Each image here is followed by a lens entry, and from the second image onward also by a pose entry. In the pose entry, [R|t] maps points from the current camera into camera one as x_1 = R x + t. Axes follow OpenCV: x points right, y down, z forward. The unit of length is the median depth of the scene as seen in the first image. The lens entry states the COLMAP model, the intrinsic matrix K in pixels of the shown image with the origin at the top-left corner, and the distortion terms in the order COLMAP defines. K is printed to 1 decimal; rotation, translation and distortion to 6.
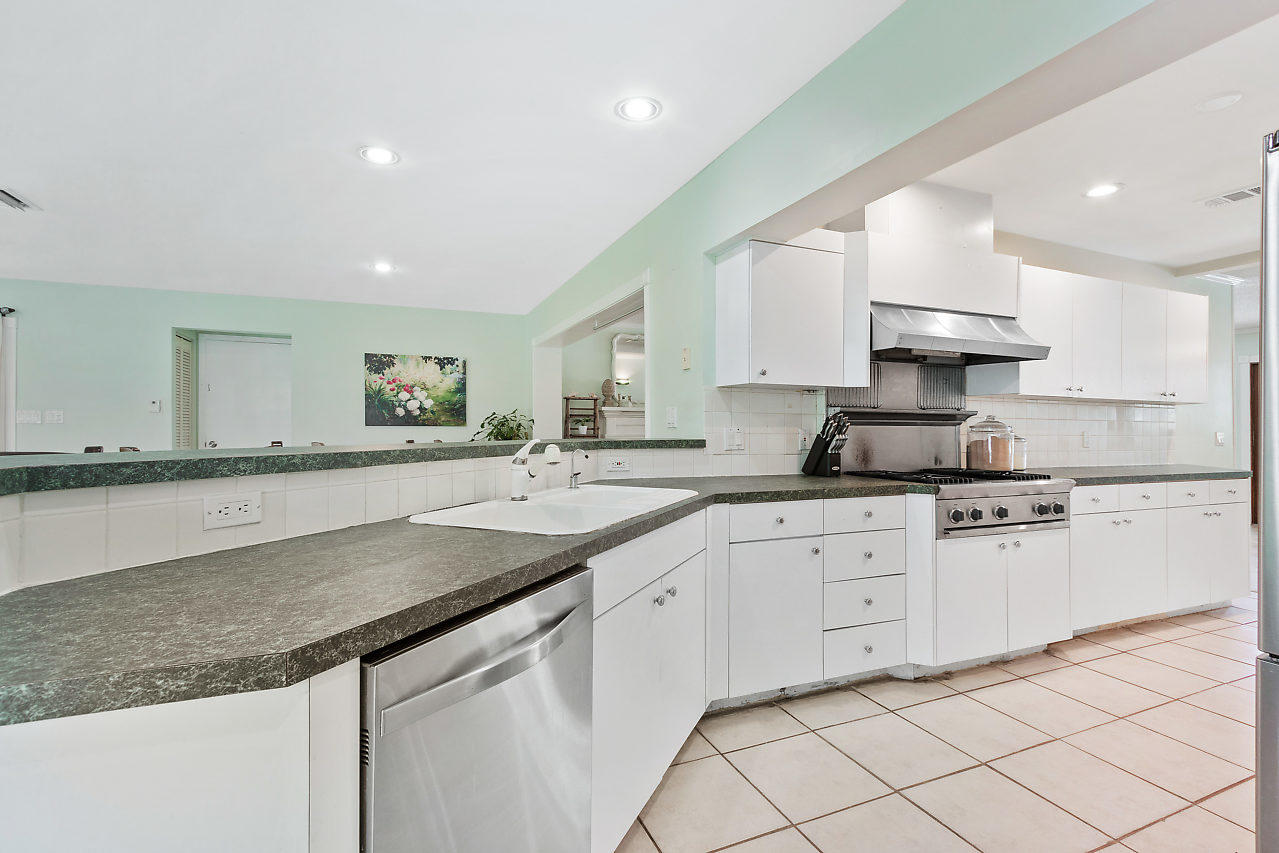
lens RADIAL K [[589.1, 0, 644.7], [0, 589.1, 422.6], [0, 0, 1]] dist [0.002269, -0.000435]
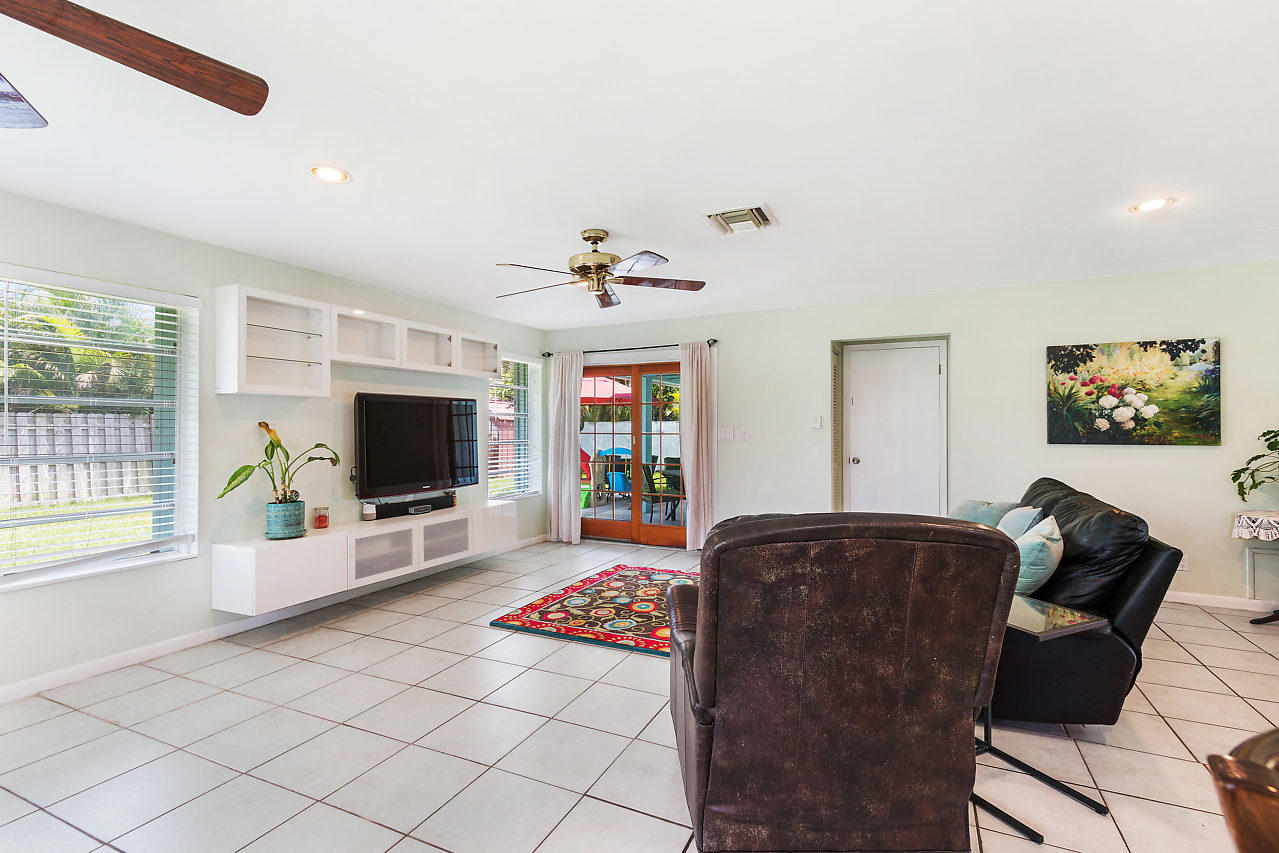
lens RADIAL K [[589.1, 0, 644.2], [0, 589.1, 430.0], [0, 0, 1]] dist [0.002269, -0.000435]
pose [[0.646327, -0.005827, -0.763038, -0.227863], [0.001342, 0.999978, -0.006500, -0.007540], [0.763059, 0.003177, 0.646320, 0.122701]]
